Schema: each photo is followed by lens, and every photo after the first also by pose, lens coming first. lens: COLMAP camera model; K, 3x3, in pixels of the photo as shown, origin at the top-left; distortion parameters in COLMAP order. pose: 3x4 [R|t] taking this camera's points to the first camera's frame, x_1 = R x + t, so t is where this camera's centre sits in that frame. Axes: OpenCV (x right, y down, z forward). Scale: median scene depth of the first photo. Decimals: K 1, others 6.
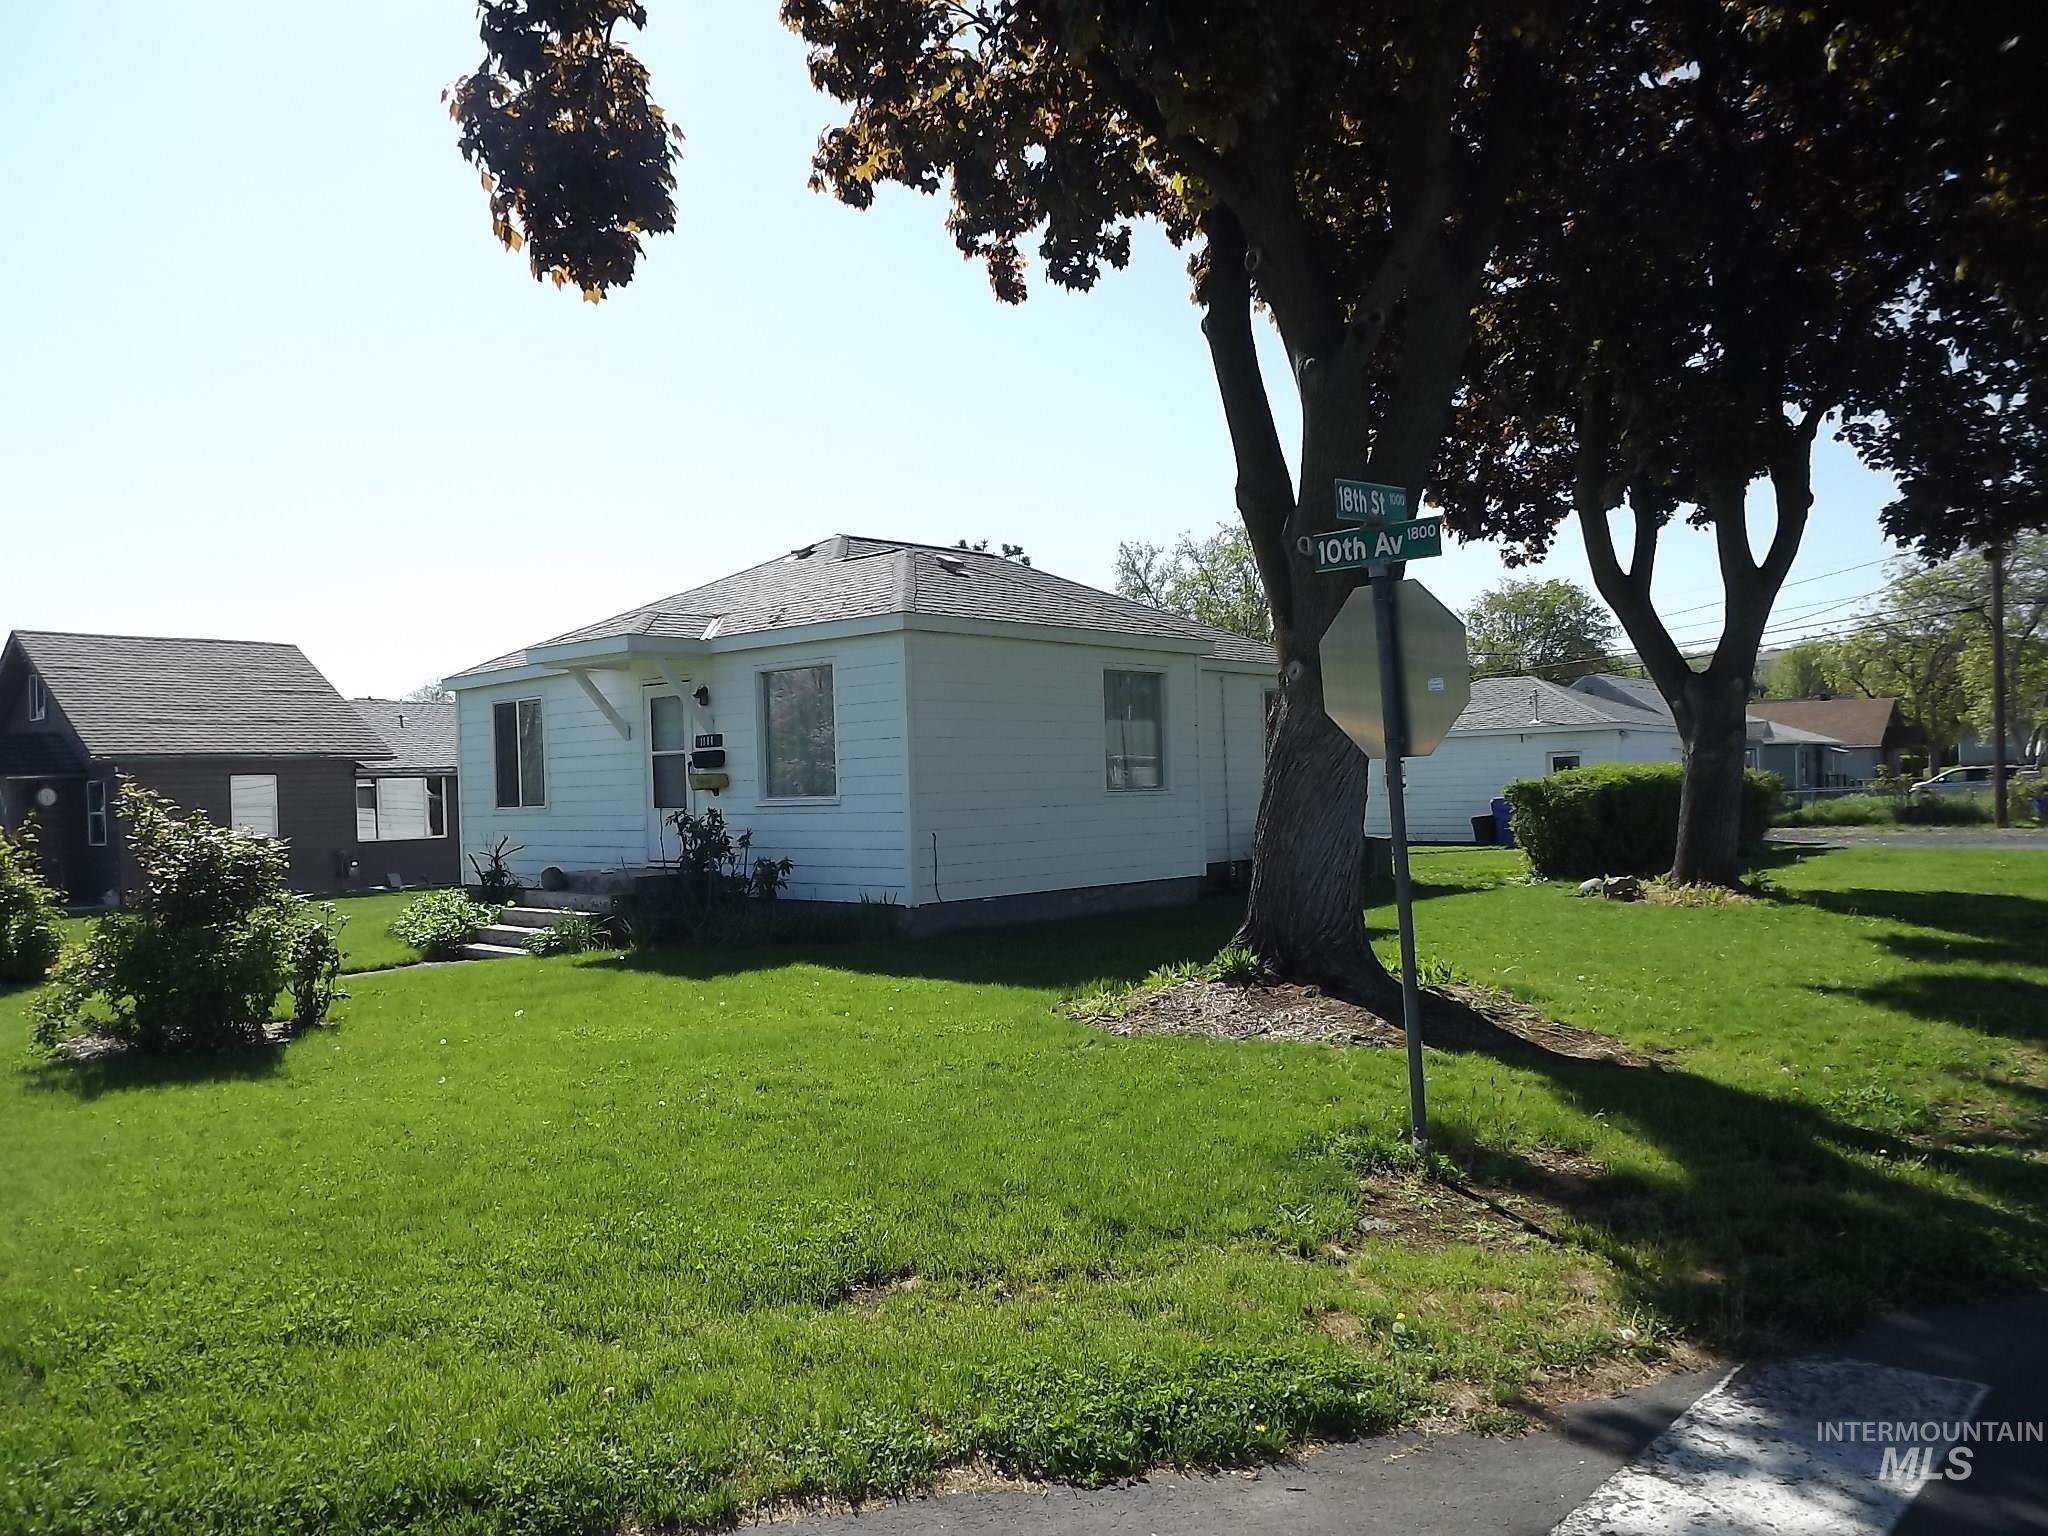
lens RADIAL K [[1515.7, 0, 993.8], [0, 1515.7, 786.0], [0, 0, 1]] dist [-0.048546, 0.003068]
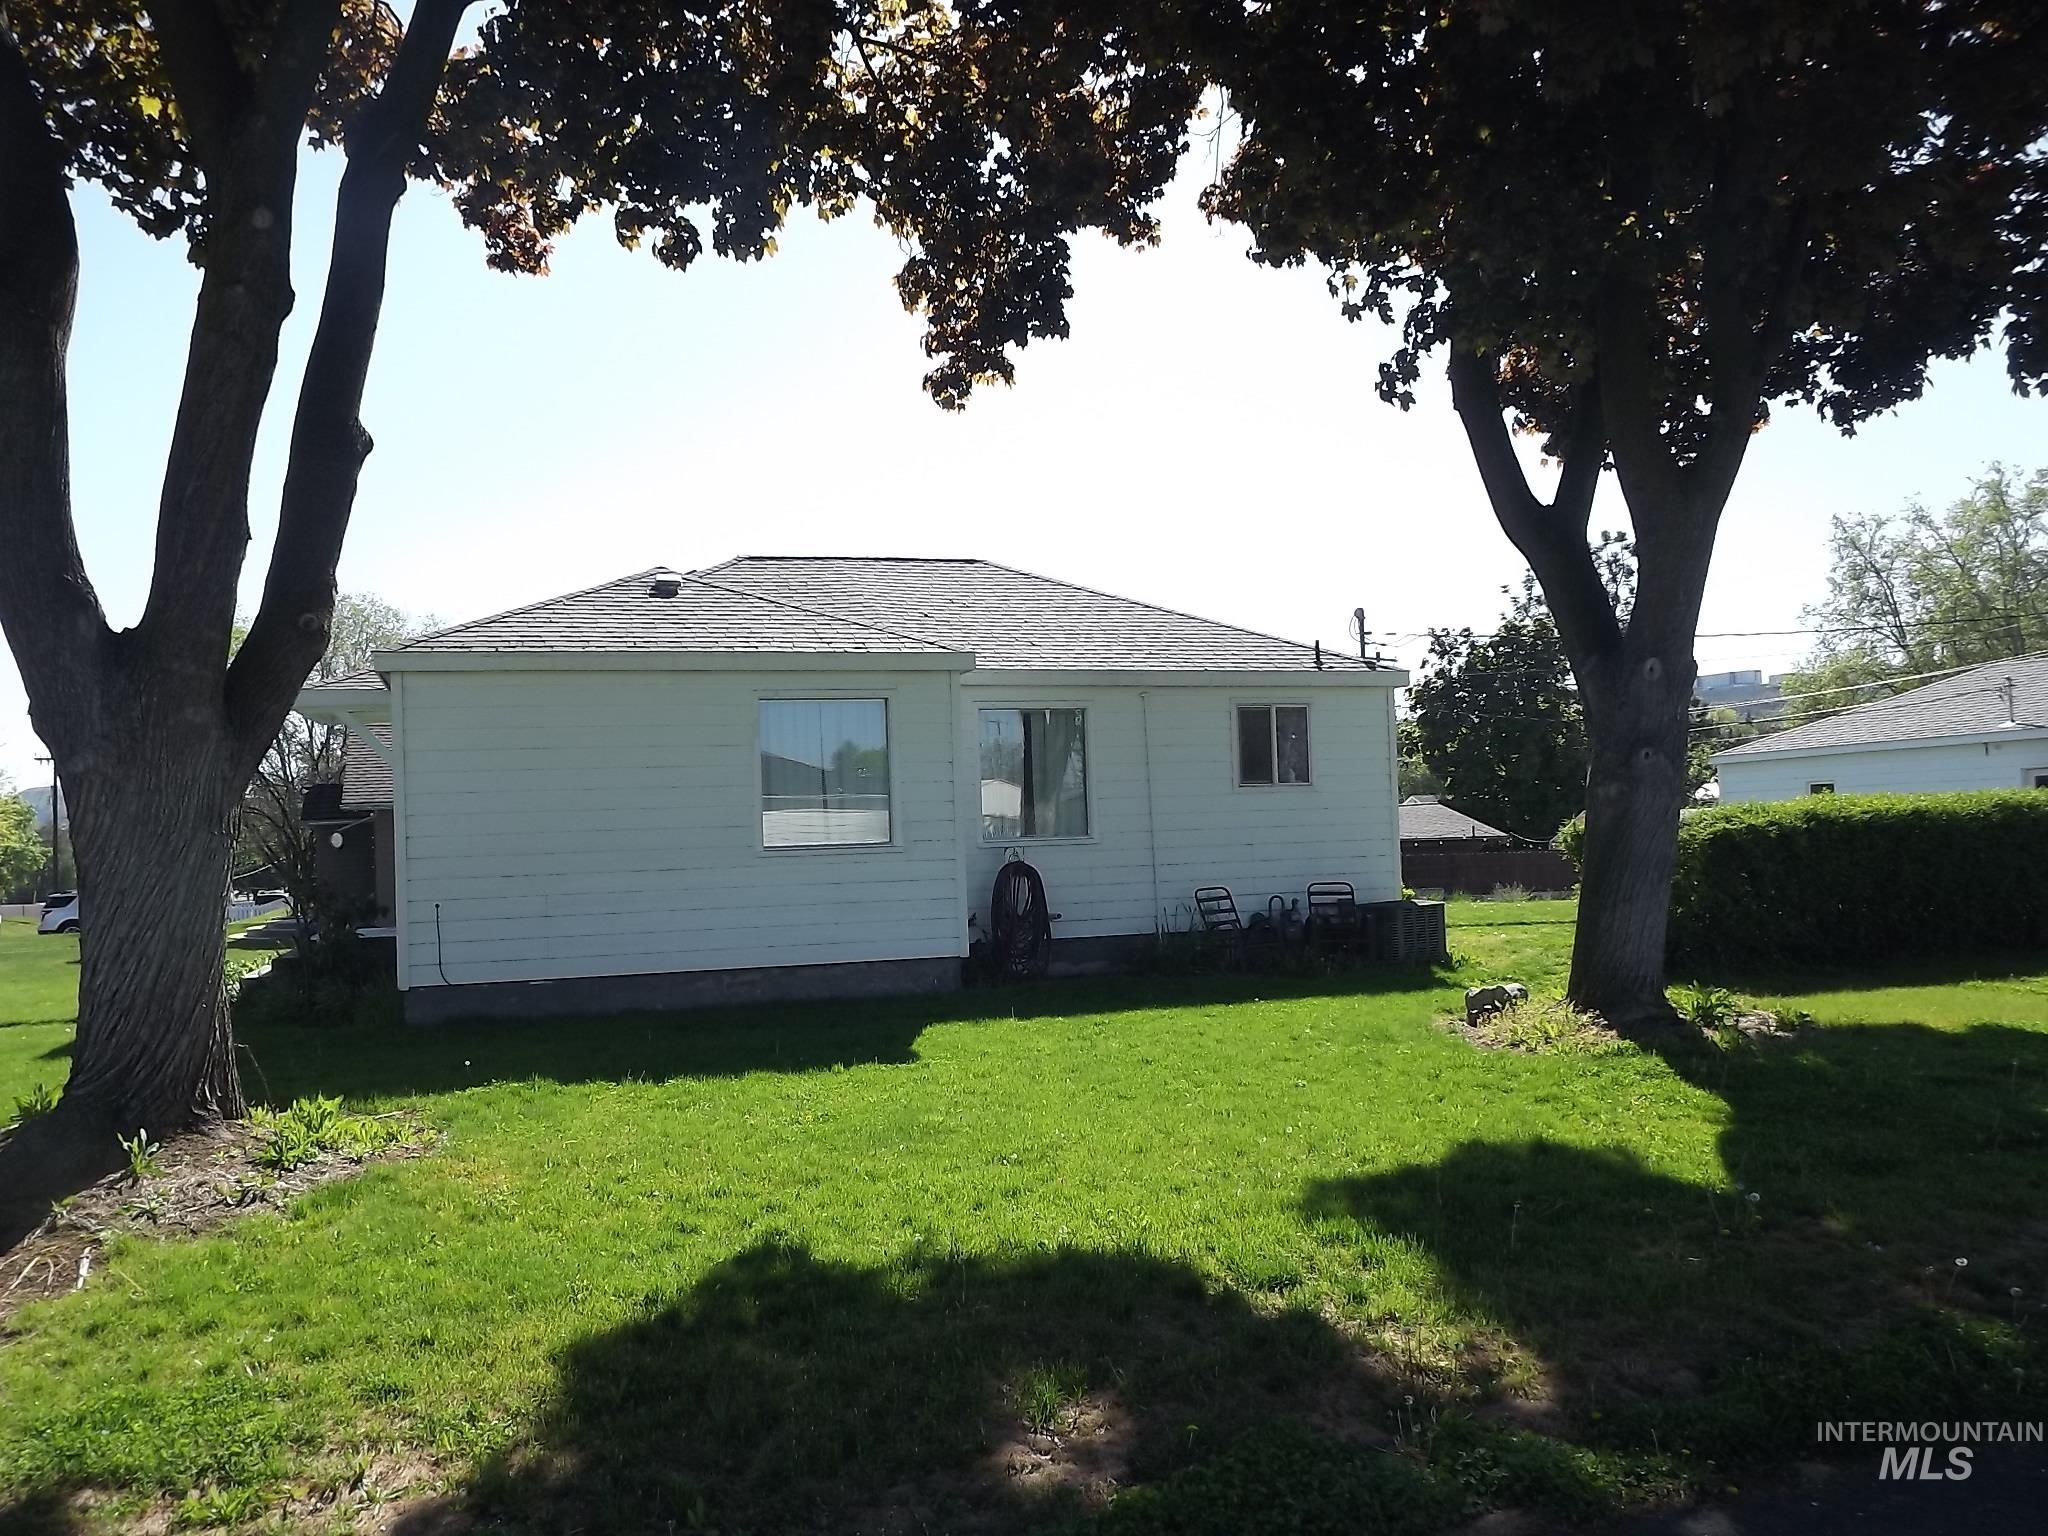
lens RADIAL K [[1515.7, 0, 993.8], [0, 1515.7, 786.0], [0, 0, 1]] dist [-0.048546, 0.003068]
pose [[0.900090, -0.005361, -0.435671, 0.546184], [0.003559, 0.999981, -0.004952, -0.029729], [0.435689, 0.002907, 0.900093, 0.299025]]
